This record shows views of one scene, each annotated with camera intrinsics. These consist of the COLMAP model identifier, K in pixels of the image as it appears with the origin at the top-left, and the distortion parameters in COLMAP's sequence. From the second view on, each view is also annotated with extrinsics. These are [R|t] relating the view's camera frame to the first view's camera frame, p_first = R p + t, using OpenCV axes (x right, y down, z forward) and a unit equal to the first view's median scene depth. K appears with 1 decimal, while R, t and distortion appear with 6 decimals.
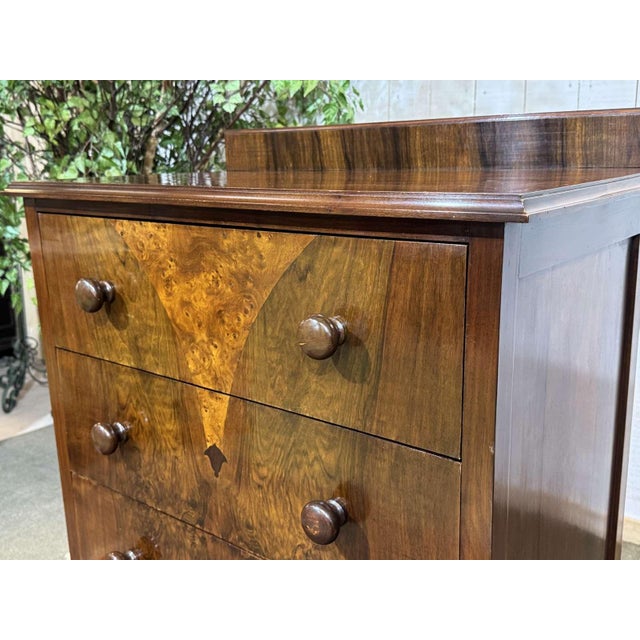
lens RADIAL K [[718.4, 0, 313.0], [0, 718.4, 325.6], [0, 0, 1]] dist [0.178627, -0.416288]
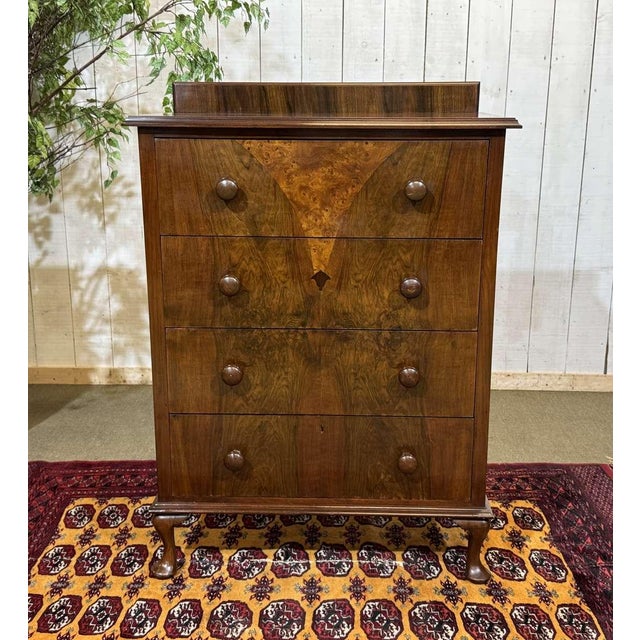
lens RADIAL K [[855.5, 0, 318.9], [0, 855.5, 317.1], [0, 0, 1]] dist [0.161095, -0.323202]
pose [[0.786700, -0.126741, 0.604185, -1.380106], [0.125853, 0.991071, 0.044028, 0.183377], [-0.604371, 0.041402, 0.795627, -0.609910]]
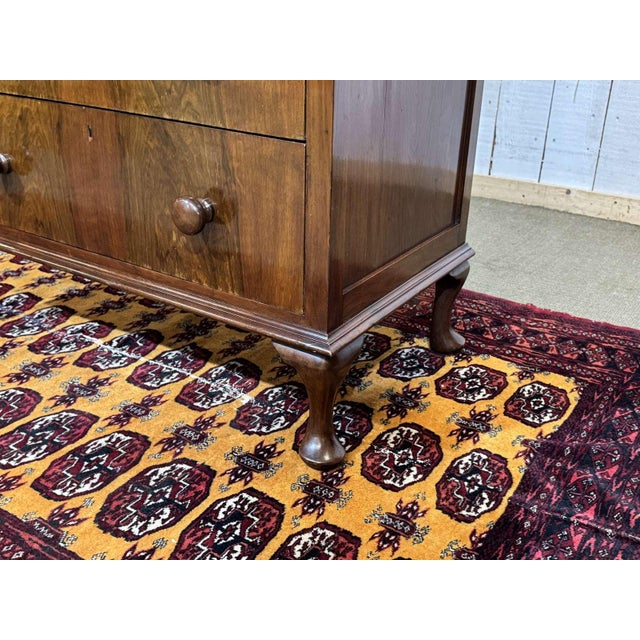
lens RADIAL K [[718.4, 0, 313.0], [0, 718.4, 325.6], [0, 0, 1]] dist [0.178627, -0.416288]
pose [[0.993403, -0.003116, 0.114631, 0.074477], [-0.019535, 0.980421, 0.195939, 0.612827], [-0.112997, -0.196886, 0.973893, -0.013609]]
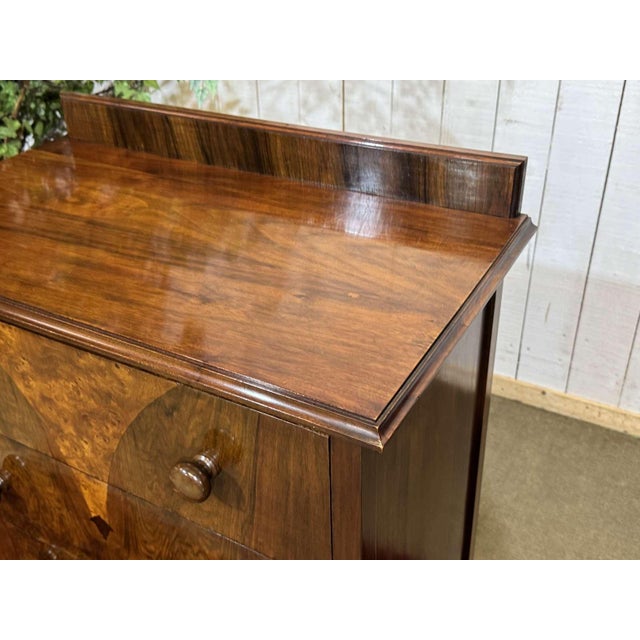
lens RADIAL K [[727.3, 0, 317.2], [0, 727.3, 311.5], [0, 0, 1]] dist [0.165328, -0.431952]
pose [[0.985121, -0.097722, 0.141378, 0.047395], [0.050040, 0.950065, 0.308014, -0.412470], [-0.164418, -0.296357, 0.940818, 0.058279]]
